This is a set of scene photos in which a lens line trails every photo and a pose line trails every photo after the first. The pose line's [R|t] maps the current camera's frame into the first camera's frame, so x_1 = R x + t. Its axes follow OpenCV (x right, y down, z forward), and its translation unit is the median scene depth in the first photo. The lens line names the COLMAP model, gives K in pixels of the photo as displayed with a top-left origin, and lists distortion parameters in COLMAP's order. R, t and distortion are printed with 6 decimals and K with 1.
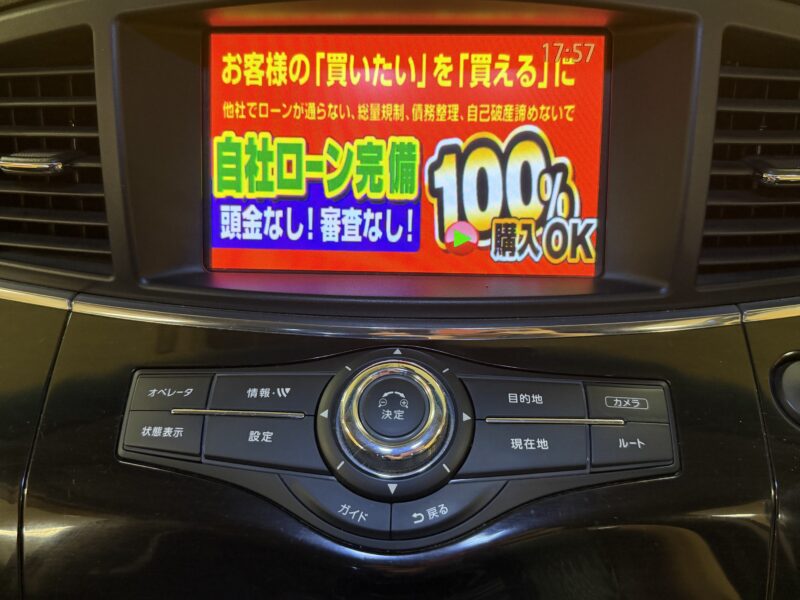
lens RADIAL K [[696.2, 0, 402.2], [0, 696.2, 303.0], [0, 0, 1]] dist [0.101456, -0.077349]
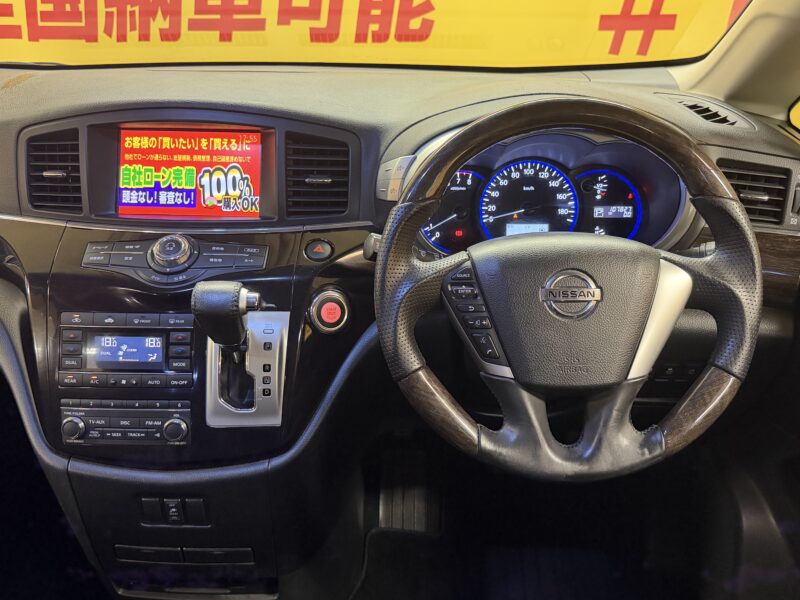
lens RADIAL K [[724.2, 0, 402.1], [0, 724.2, 305.9], [0, 0, 1]] dist [0.086839, -0.133902]
pose [[0.999651, 0.003322, 0.026191, 0.768529], [-0.000622, 0.994740, -0.102428, 0.609191], [-0.026394, 0.102376, 0.994396, -1.847853]]
